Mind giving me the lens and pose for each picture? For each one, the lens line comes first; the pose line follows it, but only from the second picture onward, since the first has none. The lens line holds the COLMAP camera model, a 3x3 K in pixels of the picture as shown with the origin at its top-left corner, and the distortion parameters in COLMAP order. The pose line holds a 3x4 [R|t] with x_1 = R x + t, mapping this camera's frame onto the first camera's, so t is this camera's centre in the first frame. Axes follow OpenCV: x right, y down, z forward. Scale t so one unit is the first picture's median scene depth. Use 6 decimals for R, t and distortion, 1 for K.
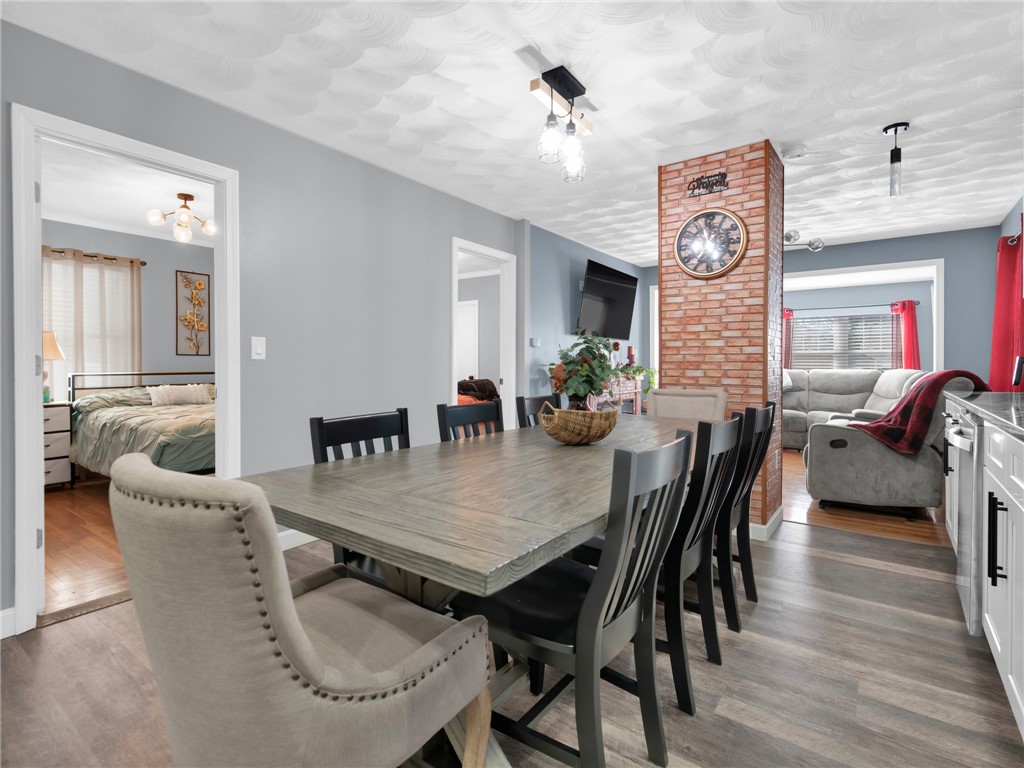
lens RADIAL K [[522.8, 0, 502.9], [0, 522.8, 373.2], [0, 0, 1]] dist [0.010033, -0.002189]
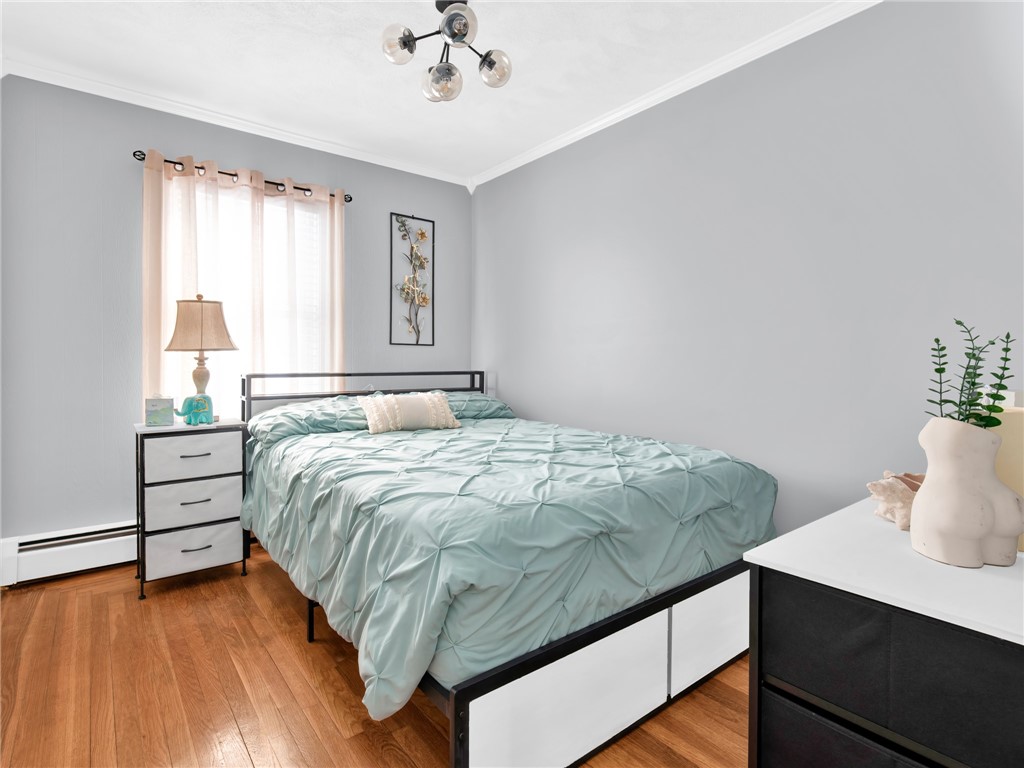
lens RADIAL K [[522.8, 0, 507.3], [0, 522.8, 378.3], [0, 0, 1]] dist [0.010033, -0.002189]
pose [[0.969345, 0.012439, -0.245389, -0.404211], [-0.011515, 0.999920, 0.005200, 0.001264], [0.245434, -0.002215, 0.969411, 0.516530]]
